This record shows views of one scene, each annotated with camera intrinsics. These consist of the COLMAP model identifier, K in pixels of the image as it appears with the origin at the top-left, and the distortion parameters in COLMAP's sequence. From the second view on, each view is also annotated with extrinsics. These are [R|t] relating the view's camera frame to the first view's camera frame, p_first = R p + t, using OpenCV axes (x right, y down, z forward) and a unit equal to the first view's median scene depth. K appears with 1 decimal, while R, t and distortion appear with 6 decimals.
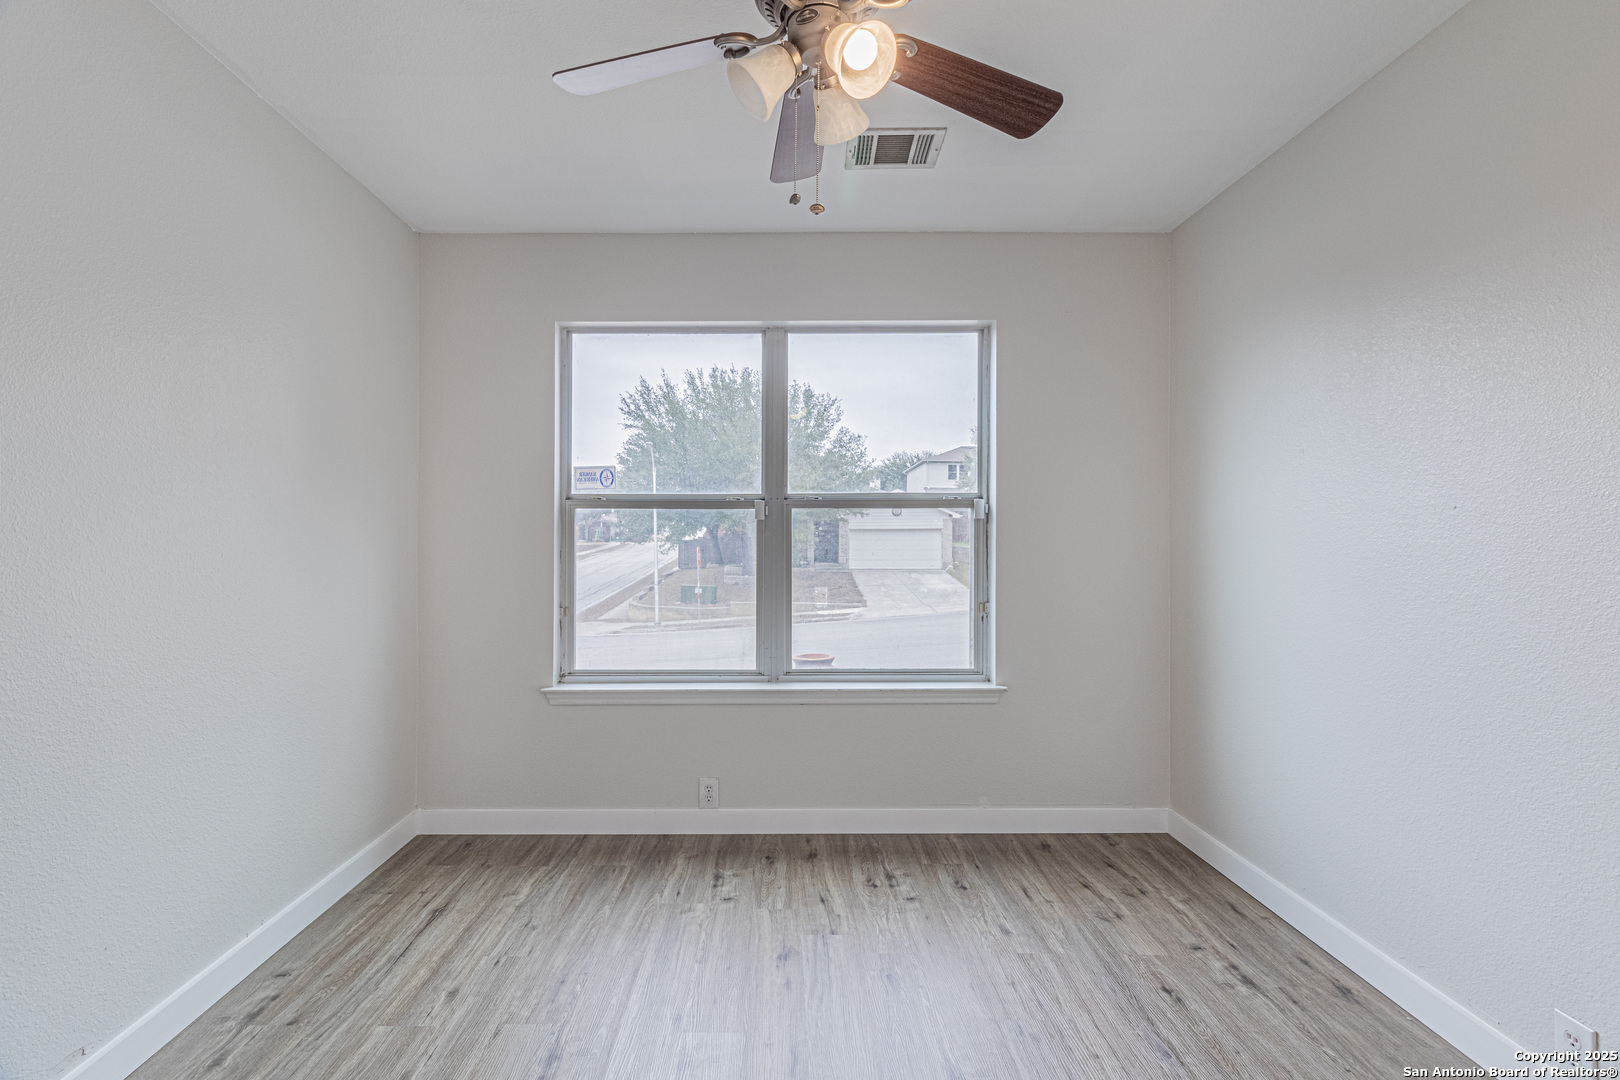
lens RADIAL K [[753.4, 0, 799.3], [0, 753.4, 544.4], [0, 0, 1]] dist [0.006145, 0.001177]
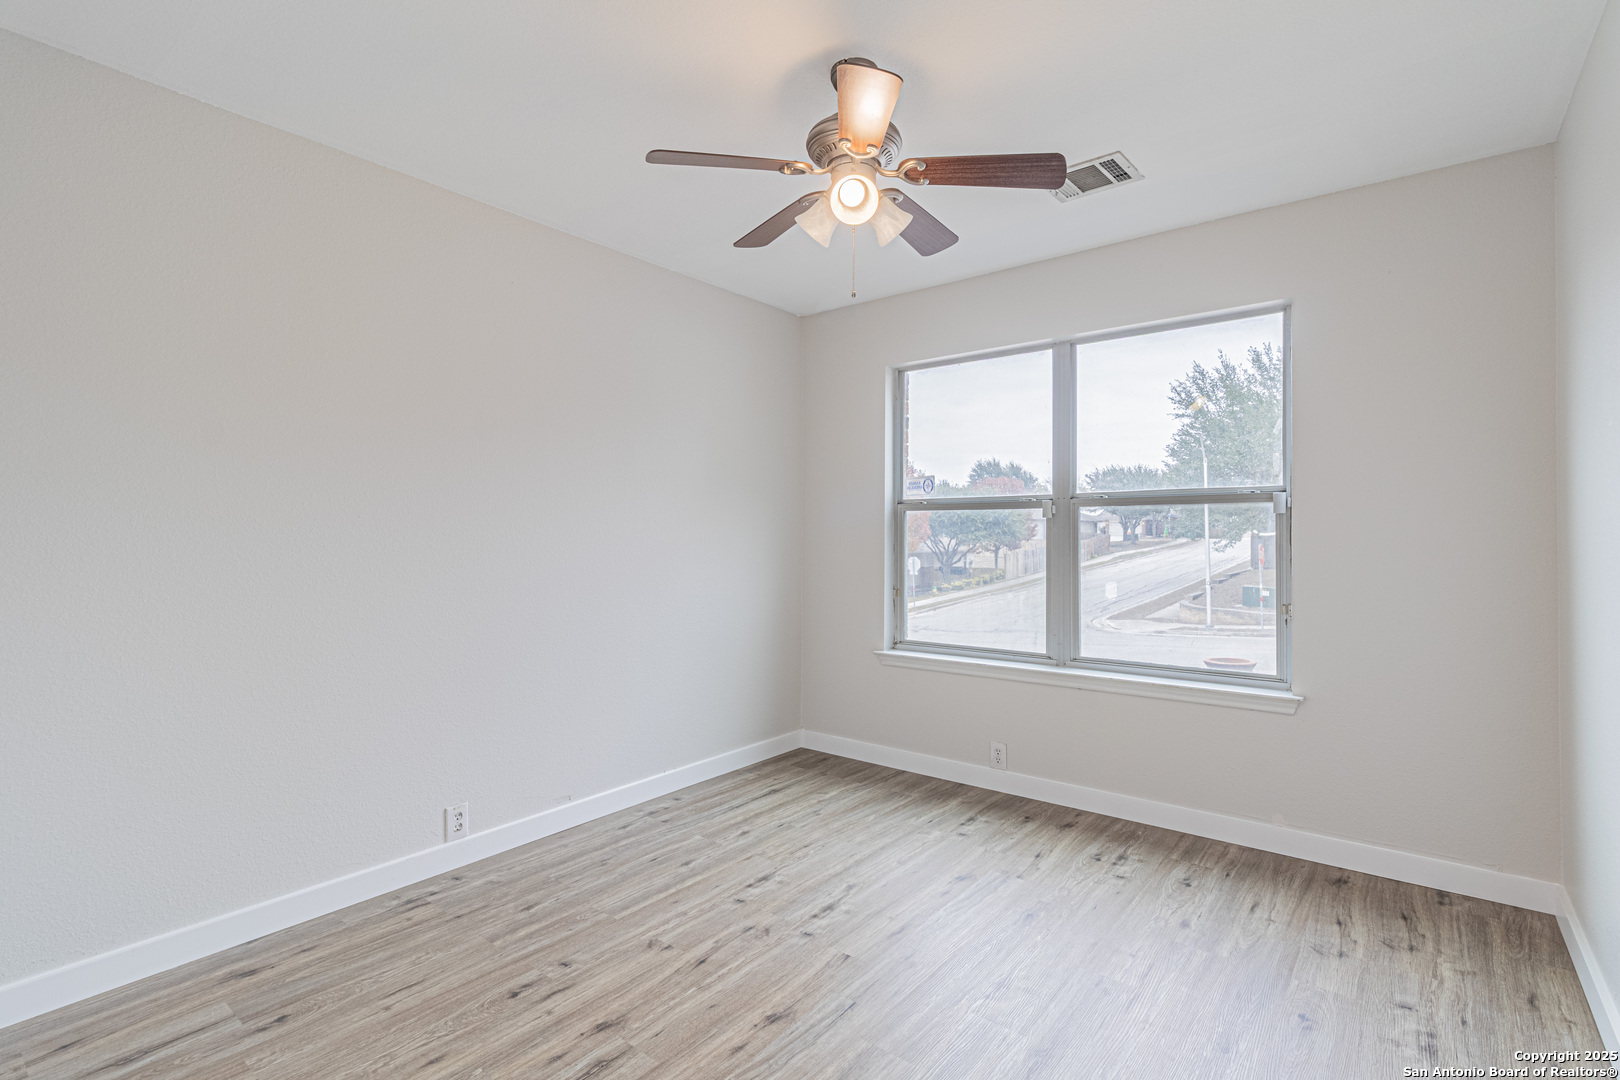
lens RADIAL K [[753.4, 0, 854.8], [0, 753.4, 537.8], [0, 0, 1]] dist [0.006145, 0.001177]
pose [[0.801740, 0.002344, -0.597668, 0.392987], [-0.004457, 0.999988, -0.002057, -0.000170], [0.597656, 0.004313, 0.801741, -0.057032]]
